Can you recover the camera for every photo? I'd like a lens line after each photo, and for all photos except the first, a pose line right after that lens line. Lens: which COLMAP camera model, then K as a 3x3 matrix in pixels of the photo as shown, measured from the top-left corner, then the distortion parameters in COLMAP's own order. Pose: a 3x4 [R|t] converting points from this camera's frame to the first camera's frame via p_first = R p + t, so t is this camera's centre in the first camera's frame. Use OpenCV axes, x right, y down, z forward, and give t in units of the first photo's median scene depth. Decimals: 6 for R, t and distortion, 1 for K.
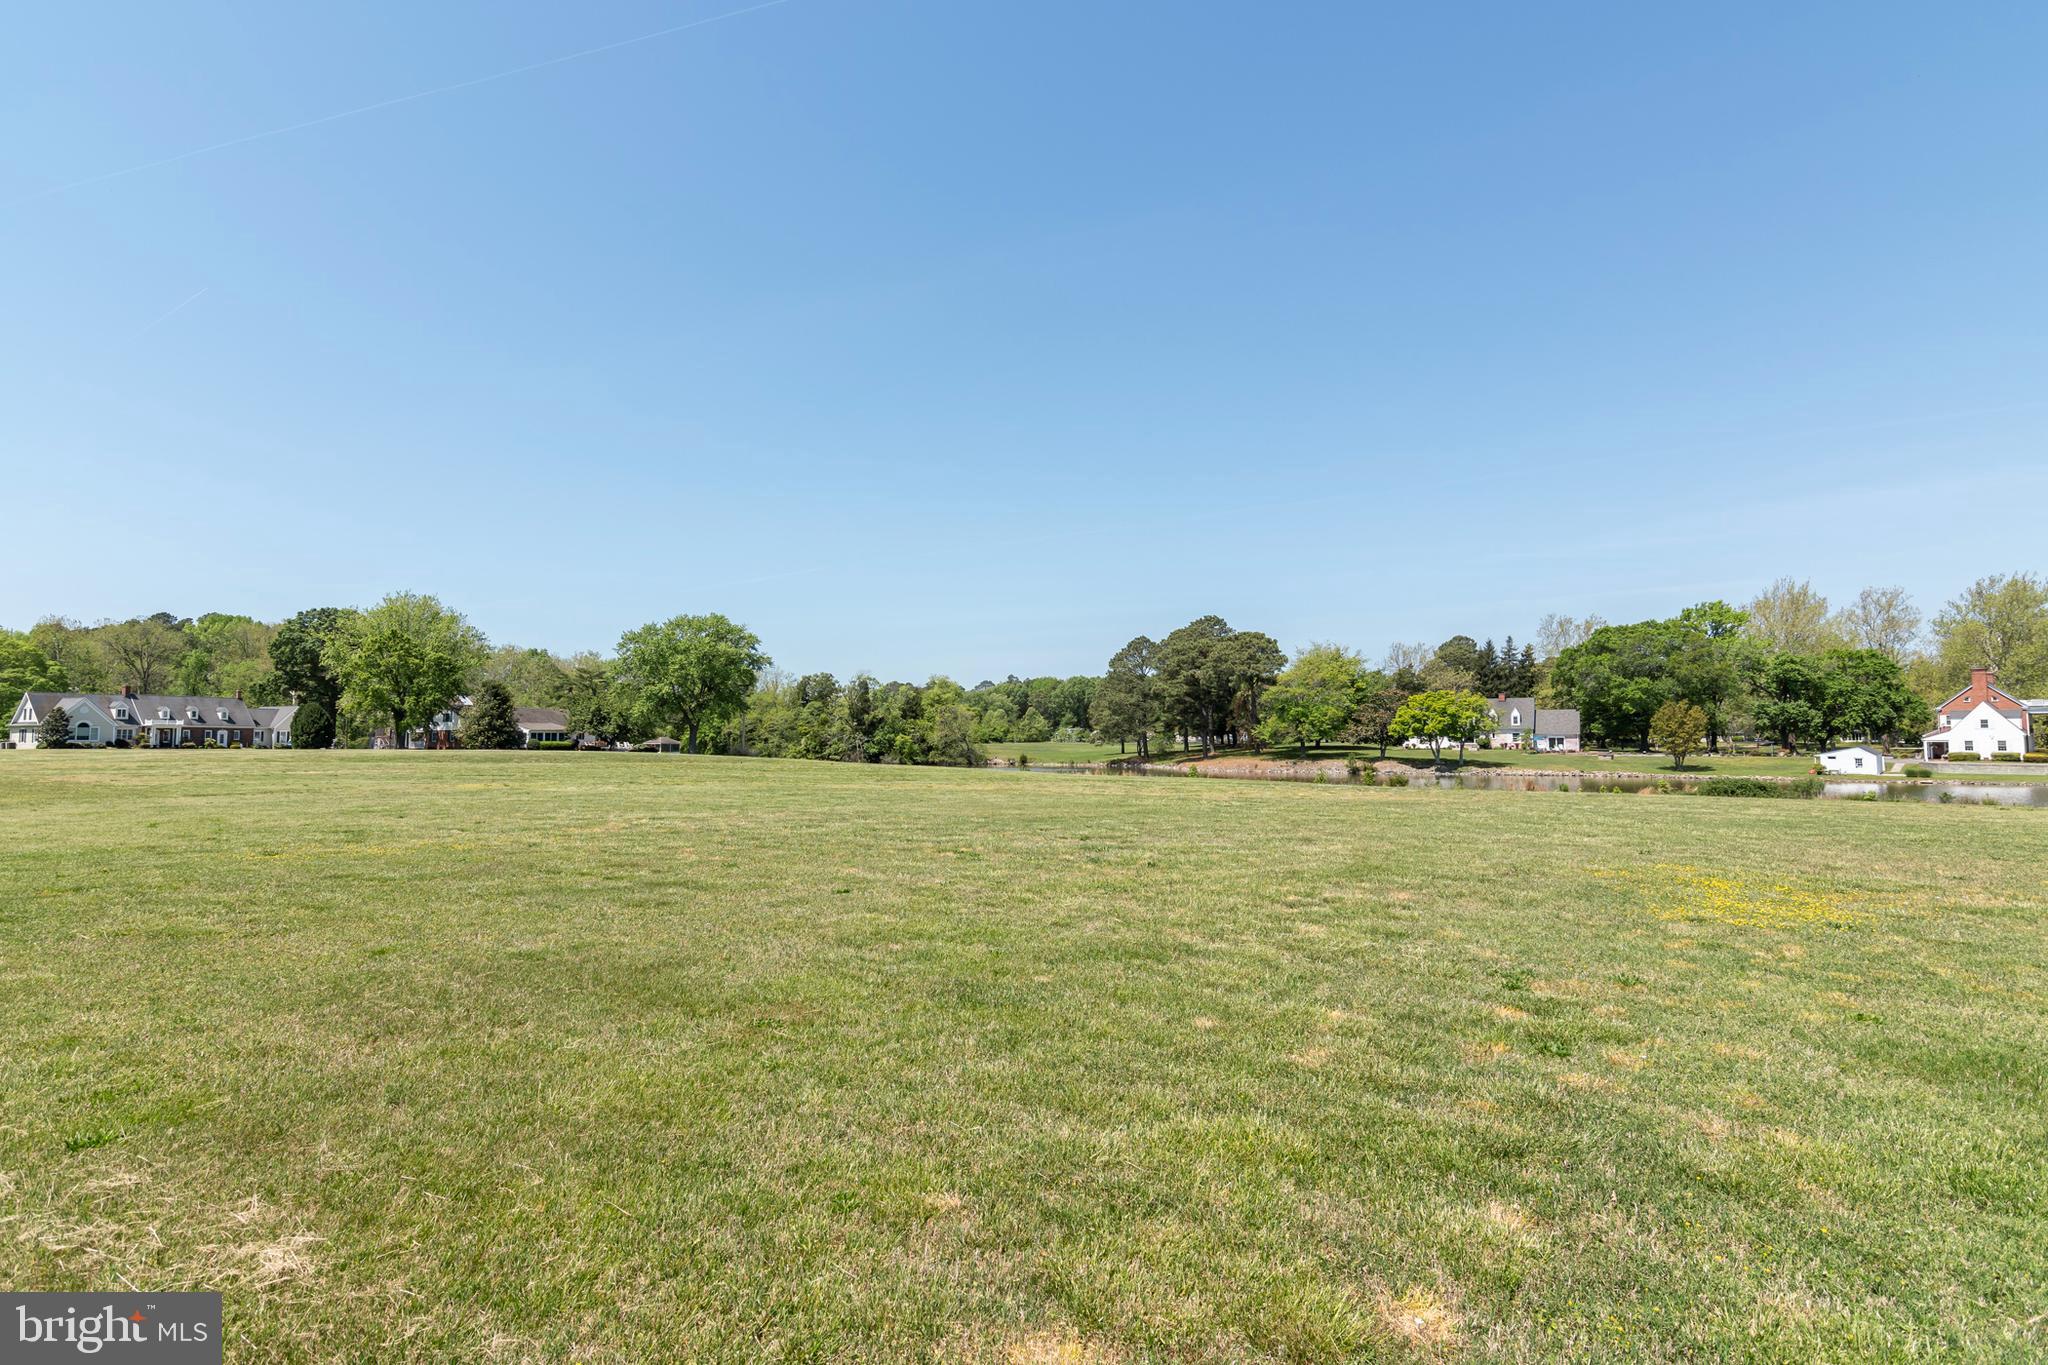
lens RADIAL K [[990.2, 0, 1013.8], [0, 990.2, 673.8], [0, 0, 1]] dist [0.002195, 0.001279]
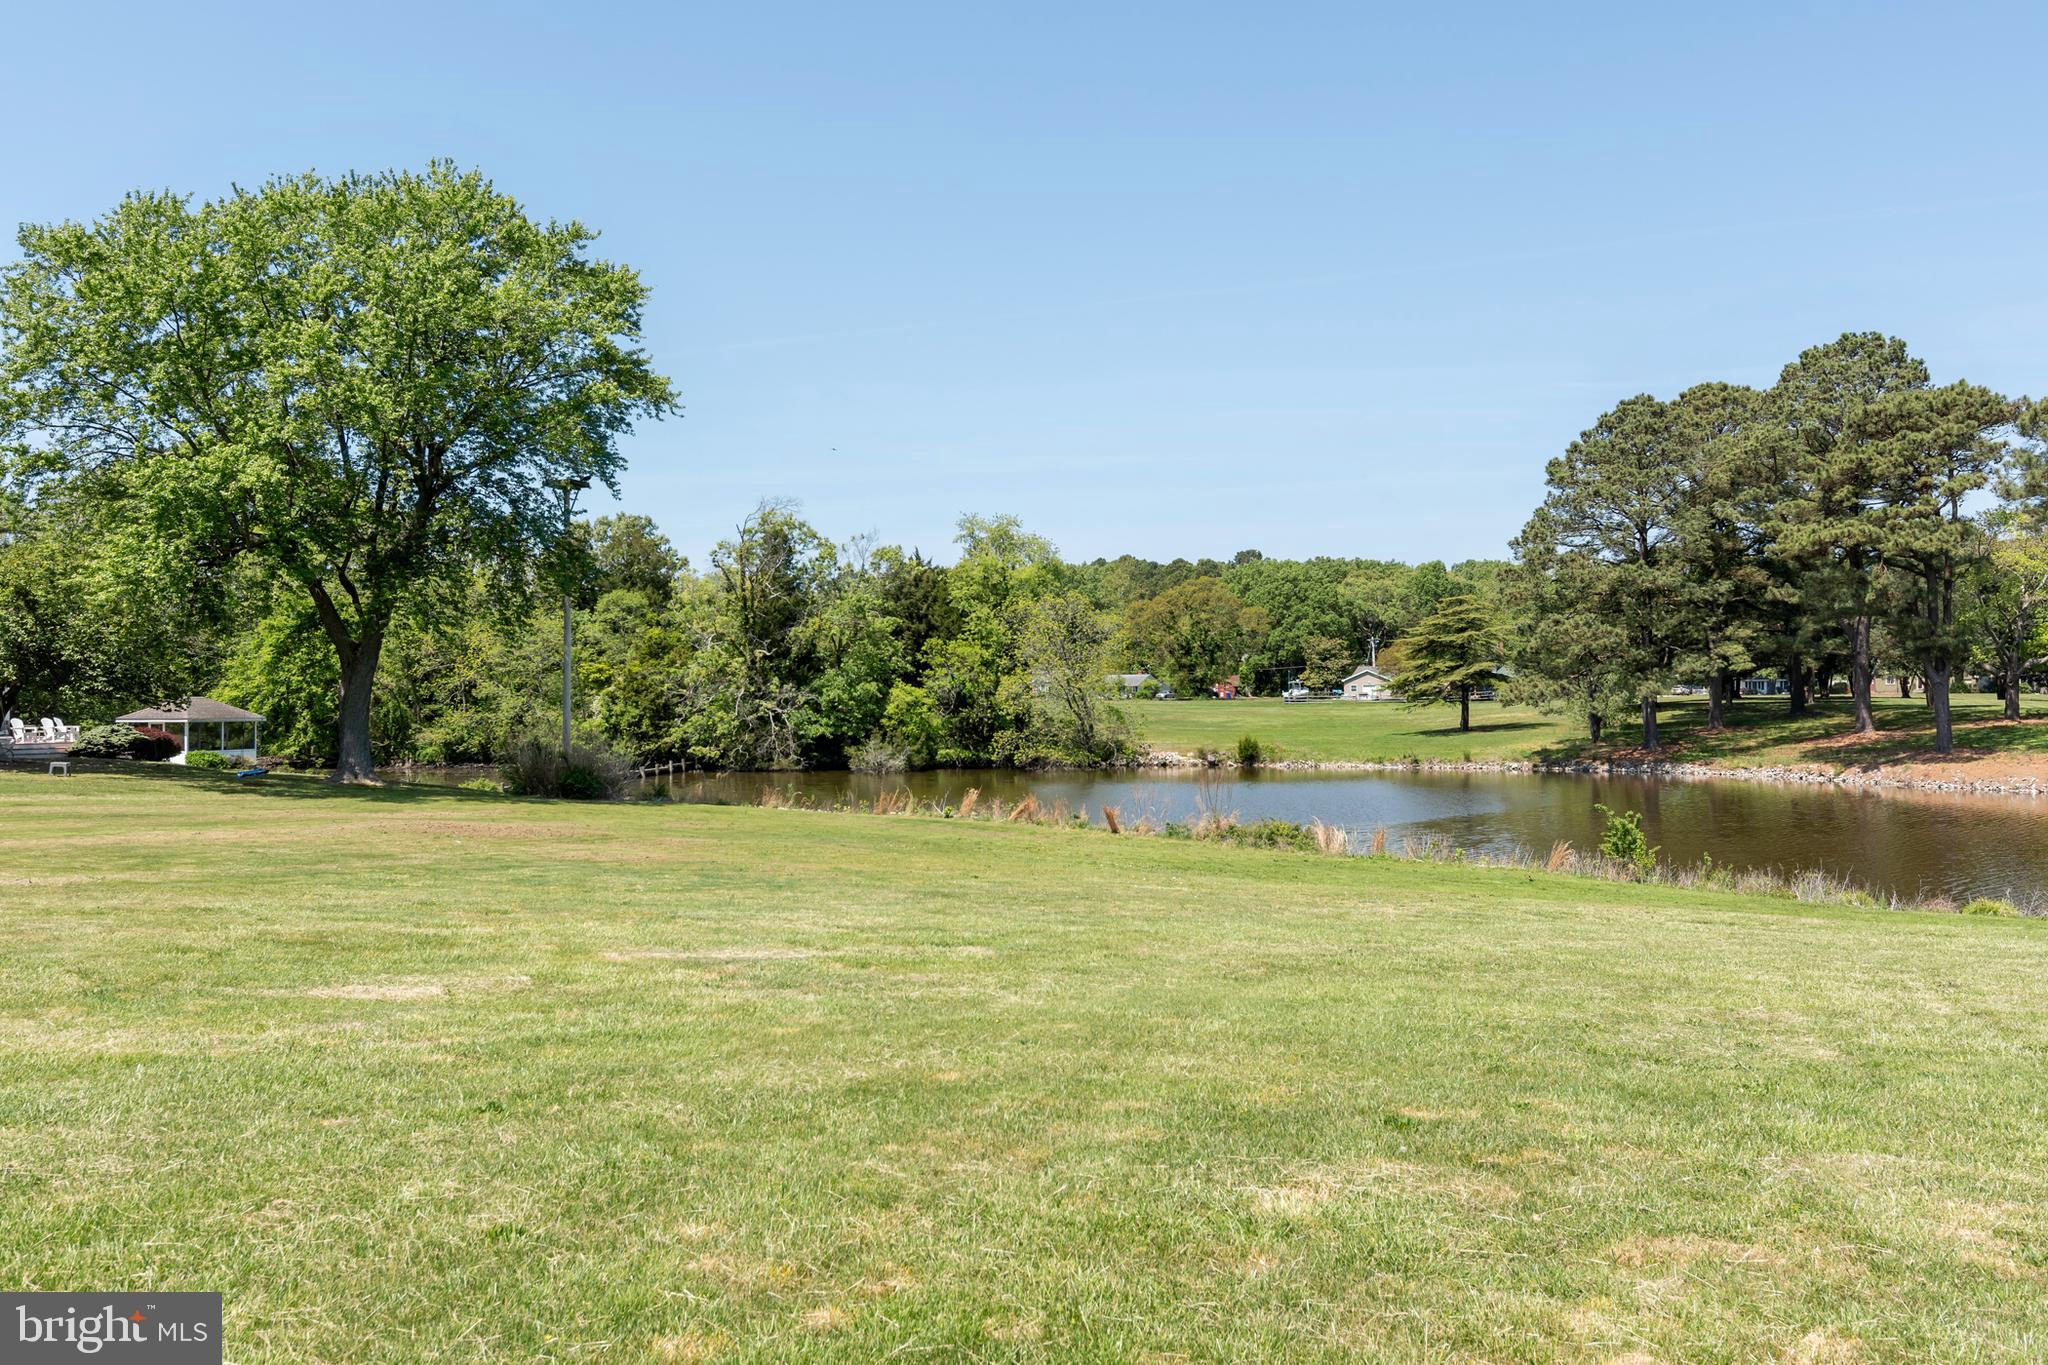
lens RADIAL K [[1705.7, 0, 1024.0], [0, 1705.7, 689.1], [0, 0, 1]] dist [0.010433, -0.005729]
pose [[0.987317, -0.004569, 0.158695, -0.205049], [-0.005329, 0.998069, 0.061893, 0.032172], [-0.158671, -0.061953, 0.985386, 0.506745]]
